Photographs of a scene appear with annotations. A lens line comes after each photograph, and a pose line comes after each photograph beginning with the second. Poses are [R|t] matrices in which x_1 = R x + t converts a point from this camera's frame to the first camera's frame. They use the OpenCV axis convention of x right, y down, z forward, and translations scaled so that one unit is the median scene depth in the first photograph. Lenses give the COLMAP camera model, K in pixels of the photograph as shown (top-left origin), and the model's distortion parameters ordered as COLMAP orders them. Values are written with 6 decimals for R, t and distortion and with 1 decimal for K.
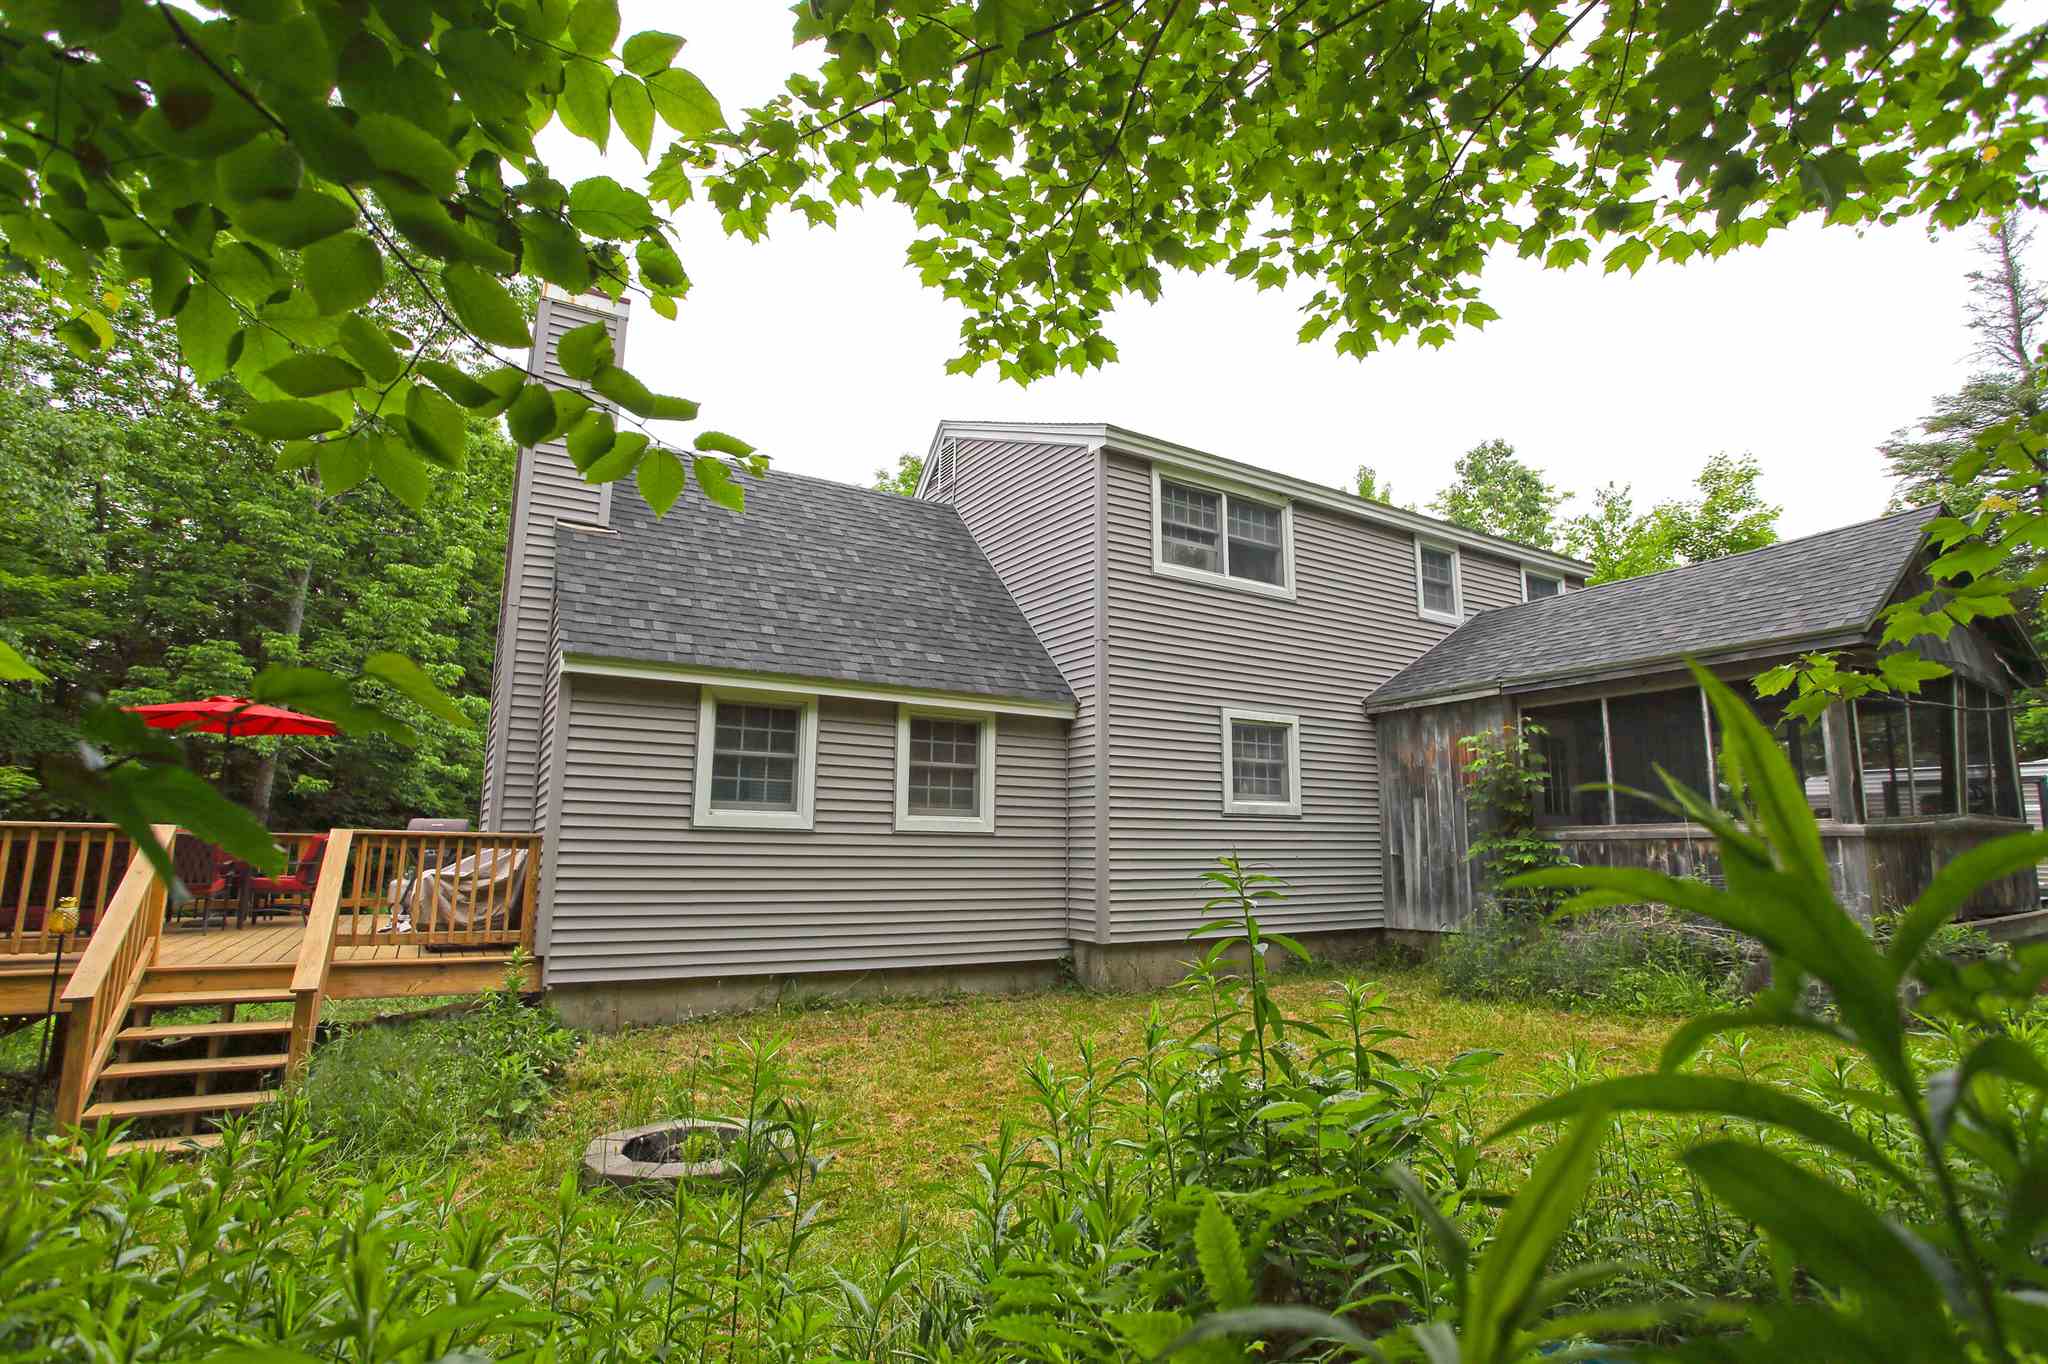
lens RADIAL K [[987.2, 0, 1024.0], [0, 987.2, 682.0], [0, 0, 1]] dist [-0.086190, 0.030328]
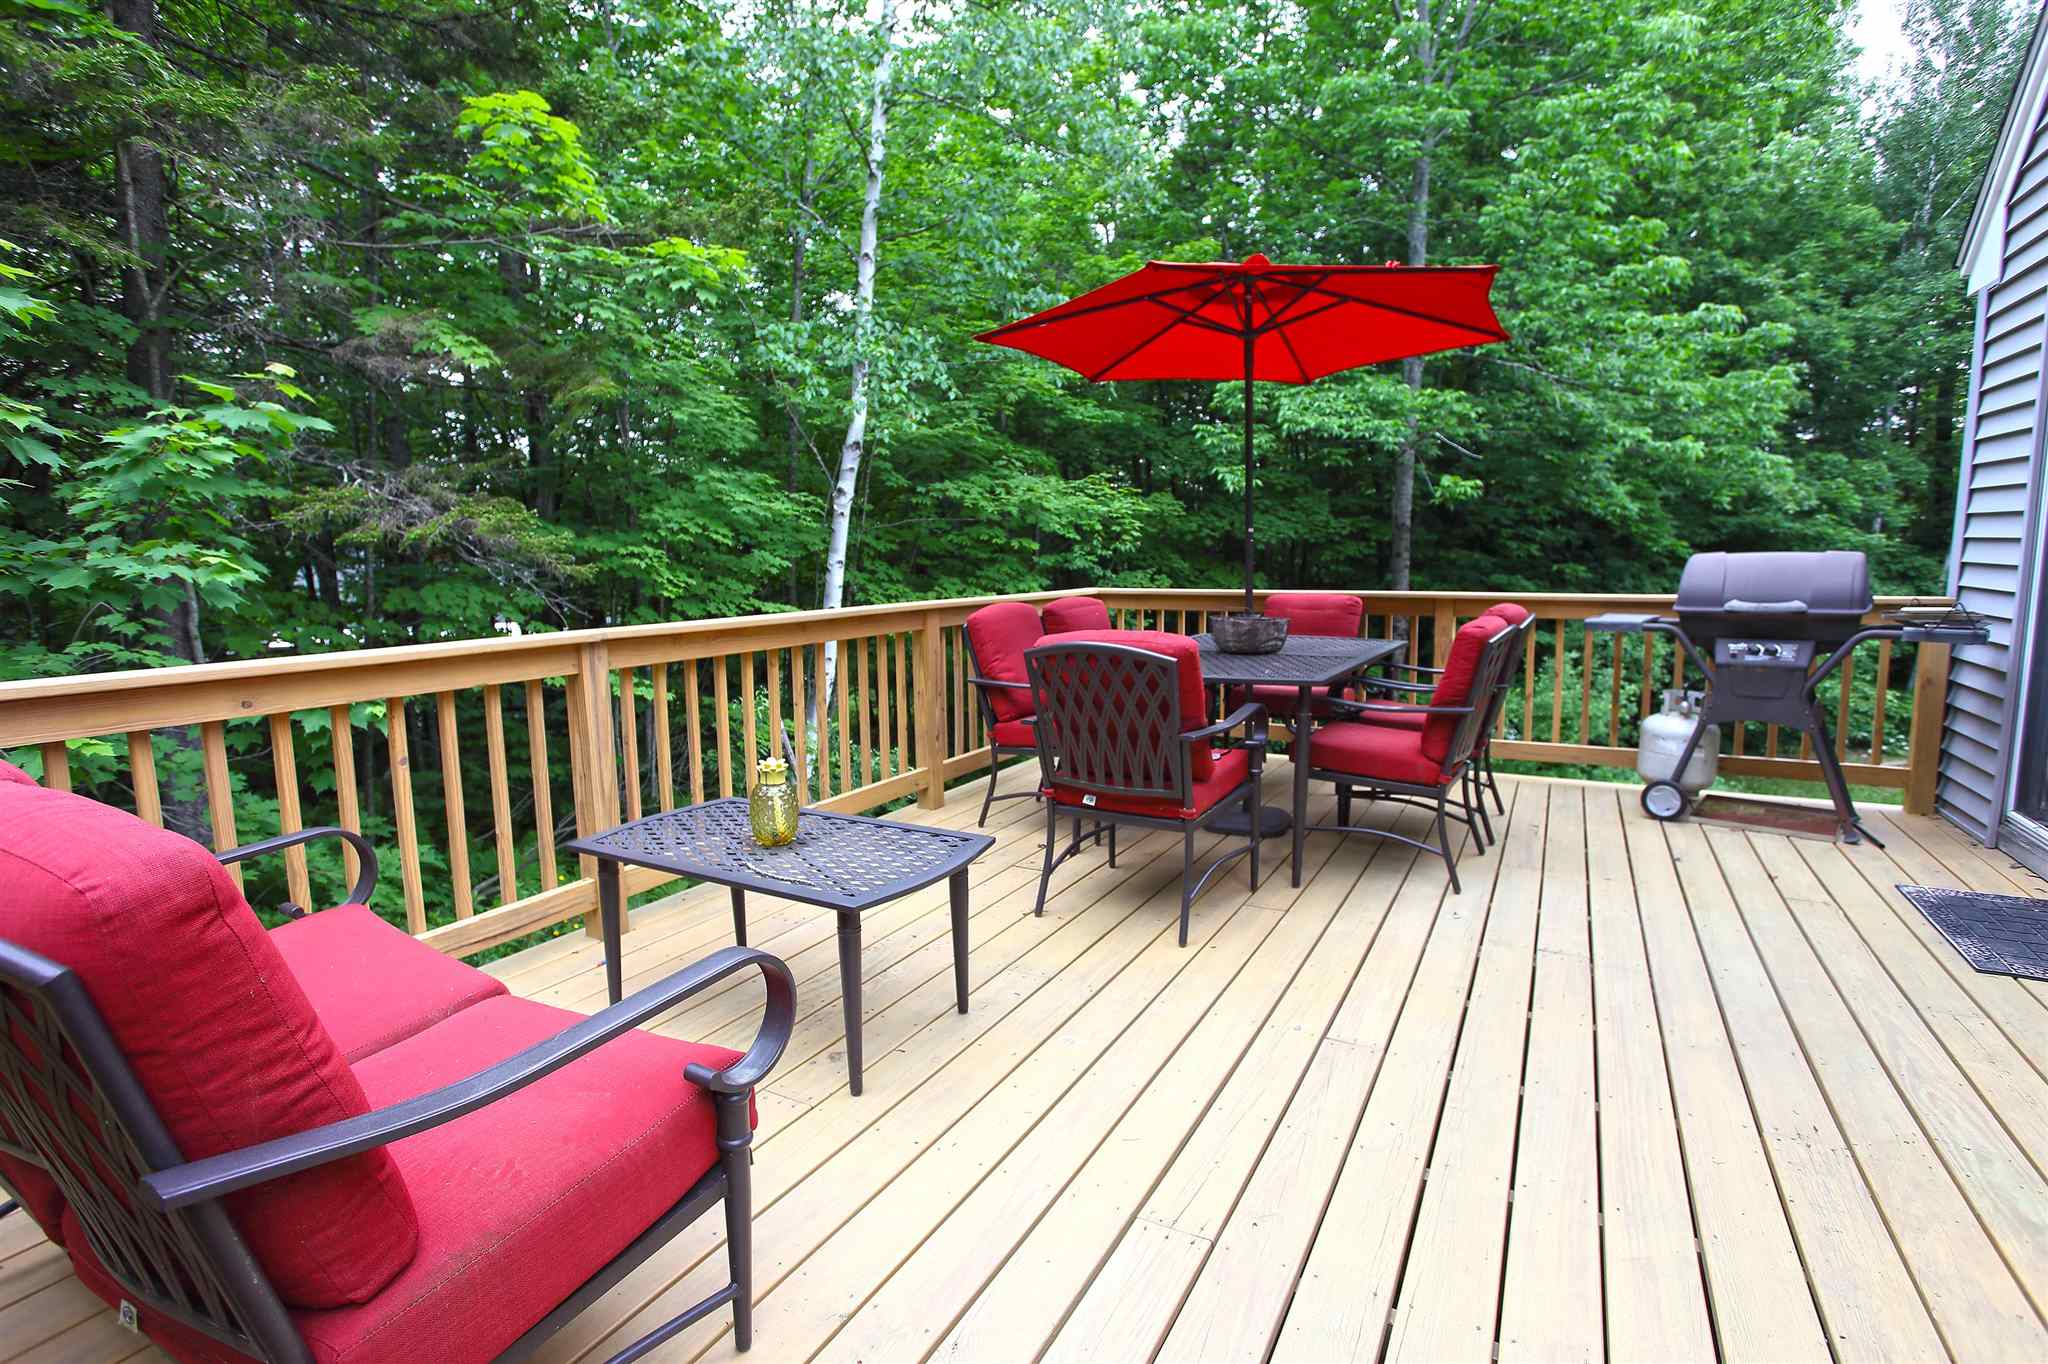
lens RADIAL K [[977.7, 0, 1024.0], [0, 977.7, 682.0], [0, 0, 1]] dist [-0.067009, 0.017774]
pose [[0.485861, 0.107112, -0.867448, -0.480095], [0.162522, 0.964083, 0.210074, 0.075661], [0.858793, -0.243047, 0.451002, 0.641624]]
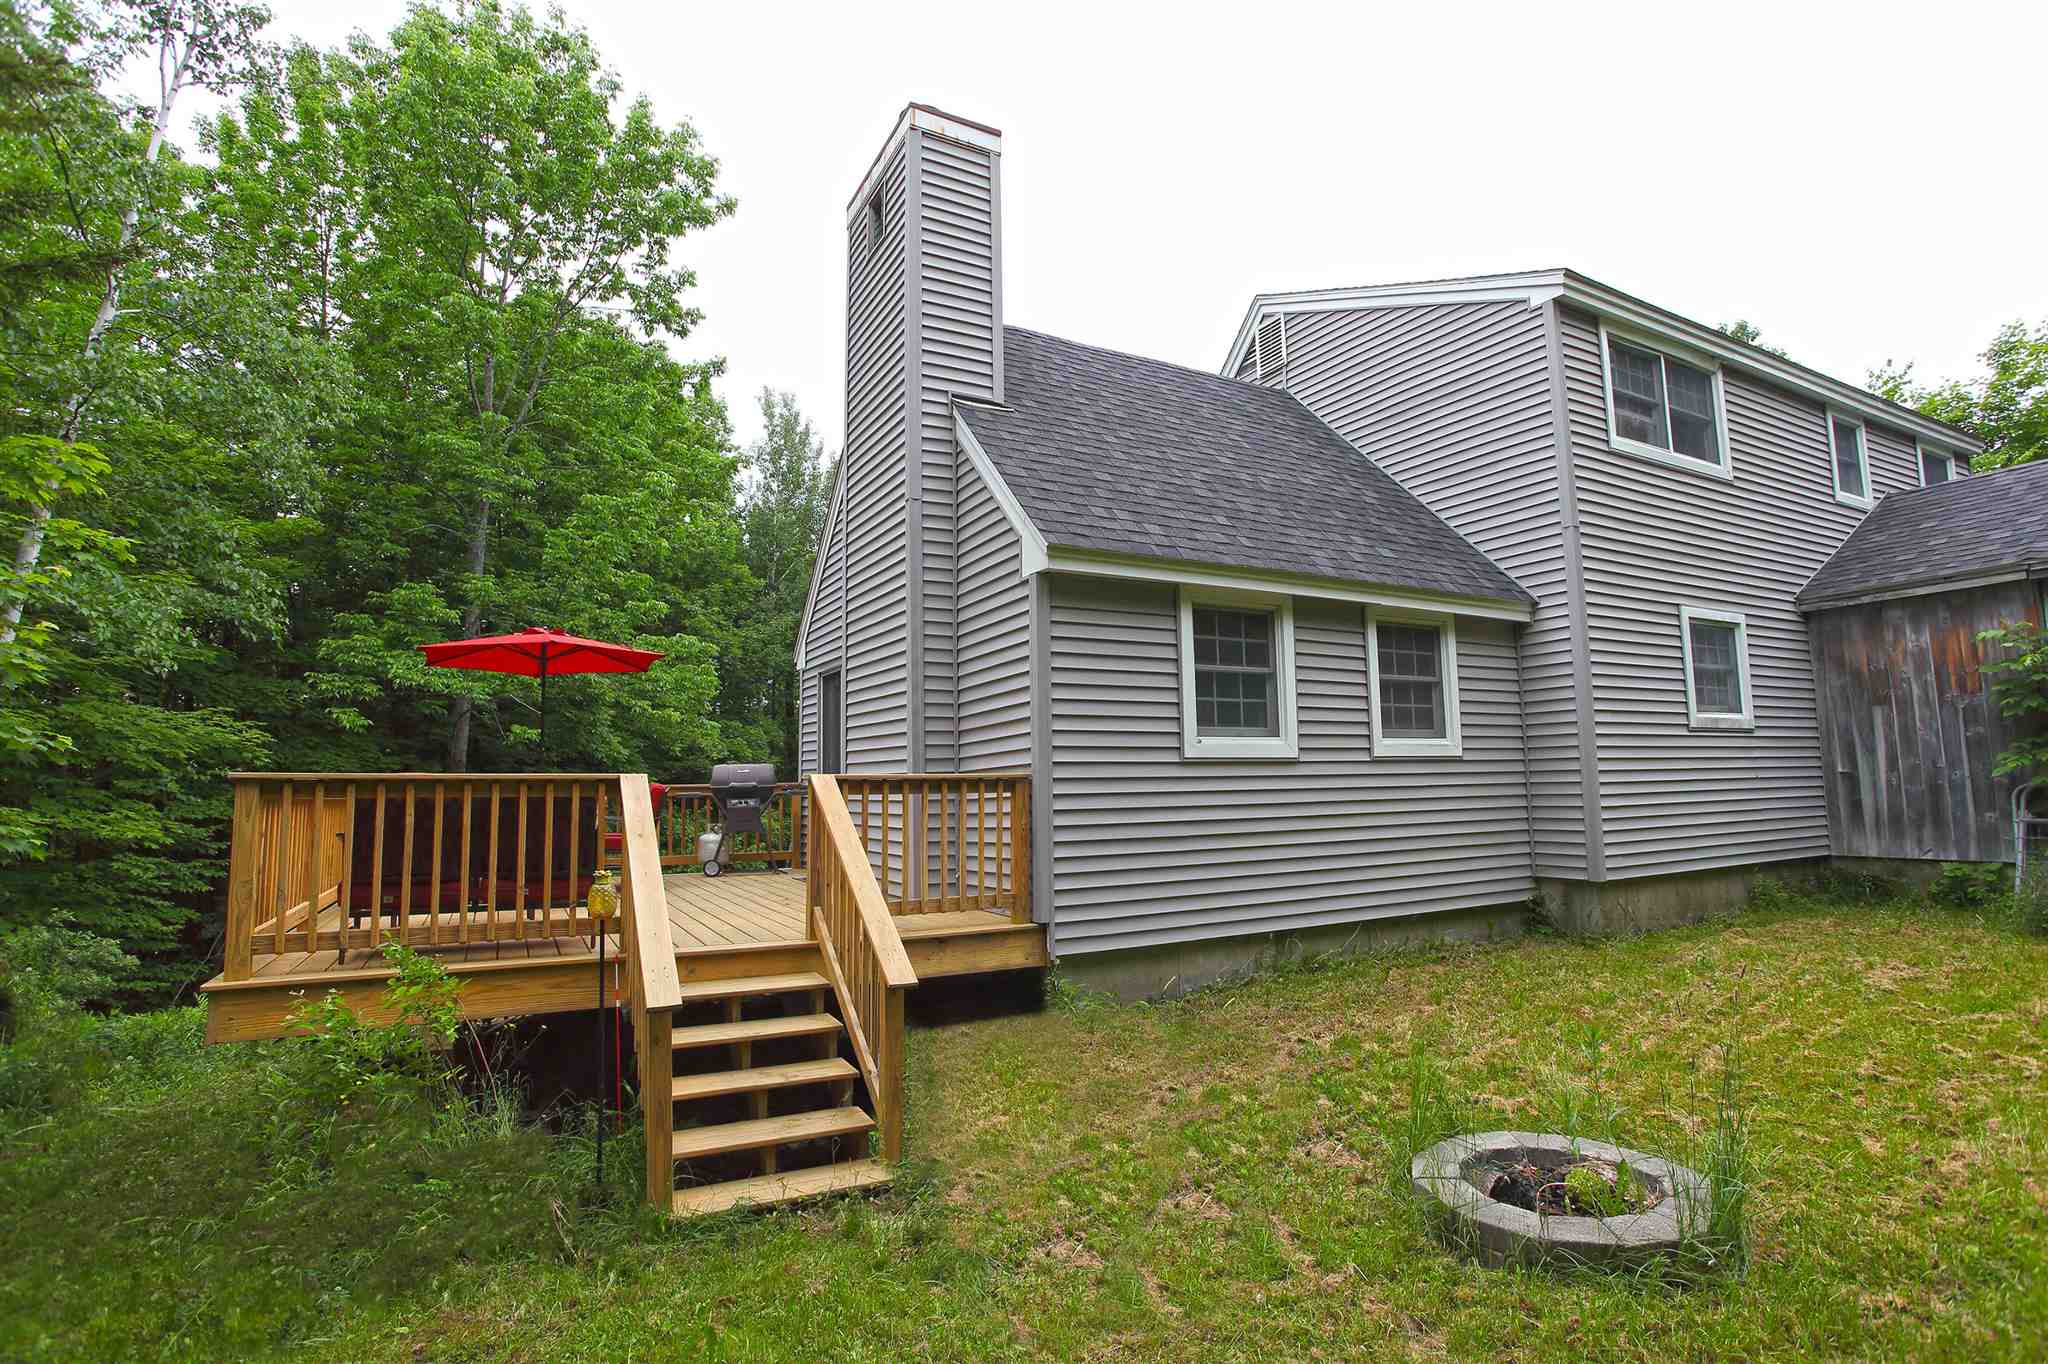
lens RADIAL K [[987.2, 0, 1024.0], [0, 987.2, 682.0], [0, 0, 1]] dist [-0.086190, 0.030328]
pose [[0.997870, -0.029810, -0.058027, -0.331293], [0.033411, 0.997511, 0.062101, 0.022460], [0.056031, -0.063907, 0.996382, 0.137359]]
